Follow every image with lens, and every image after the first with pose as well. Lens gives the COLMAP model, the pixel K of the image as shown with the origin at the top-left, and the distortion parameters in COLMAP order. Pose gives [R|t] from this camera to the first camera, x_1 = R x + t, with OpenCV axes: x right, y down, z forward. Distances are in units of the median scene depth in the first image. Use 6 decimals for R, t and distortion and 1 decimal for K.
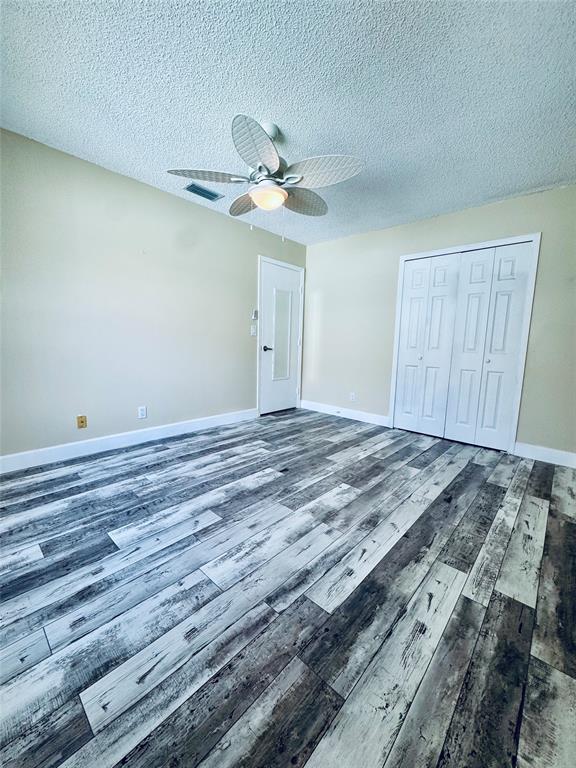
lens RADIAL K [[306.1, 0, 288.8], [0, 306.1, 381.6], [0, 0, 1]] dist [0.000427, -0.000029]
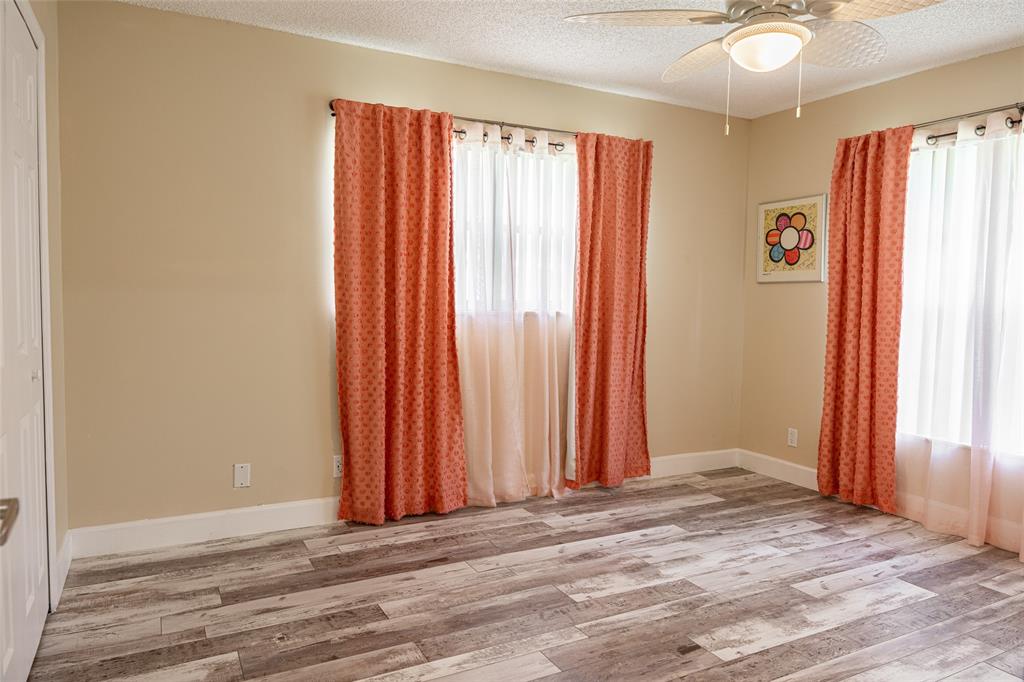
lens RADIAL K [[680.9, 0, 511.1], [0, 680.9, 340.3], [0, 0, 1]] dist [0.001359, -0.005456]
pose [[-0.939661, -0.069773, 0.334917, -0.097556], [-0.003166, 0.980713, 0.195428, -0.431773], [-0.342093, 0.182576, -0.921758, 2.607122]]
